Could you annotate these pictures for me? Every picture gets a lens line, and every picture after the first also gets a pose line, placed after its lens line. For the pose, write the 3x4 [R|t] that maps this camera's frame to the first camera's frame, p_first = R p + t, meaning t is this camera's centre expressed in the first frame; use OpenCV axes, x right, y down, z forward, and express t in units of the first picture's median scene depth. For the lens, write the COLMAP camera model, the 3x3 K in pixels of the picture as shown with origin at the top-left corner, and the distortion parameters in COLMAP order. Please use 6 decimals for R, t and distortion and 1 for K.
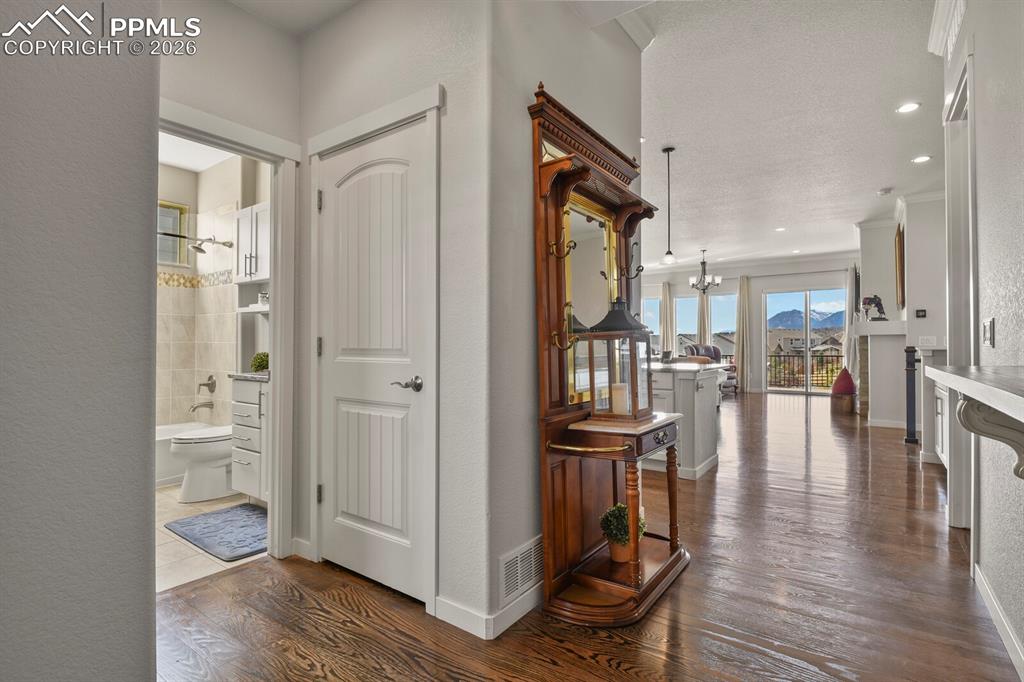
lens RADIAL K [[492.2, 0, 512.0], [0, 492.2, 341.0], [0, 0, 1]] dist [-0.009708, -0.000797]
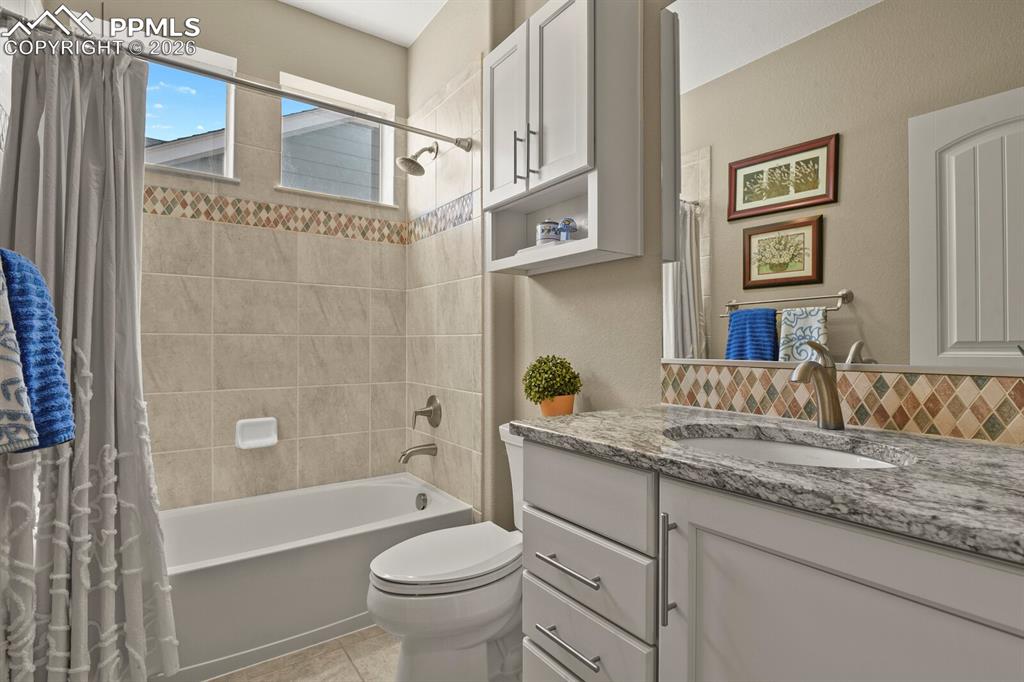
lens RADIAL K [[497.6, 0, 518.2], [0, 497.6, 341.6], [0, 0, 1]] dist [-0.013745, -0.002841]
pose [[0.948236, -0.002745, -0.317555, -0.347464], [0.003522, 0.999992, 0.001872, 0.008339], [0.317548, -0.002894, 0.948238, 0.504025]]
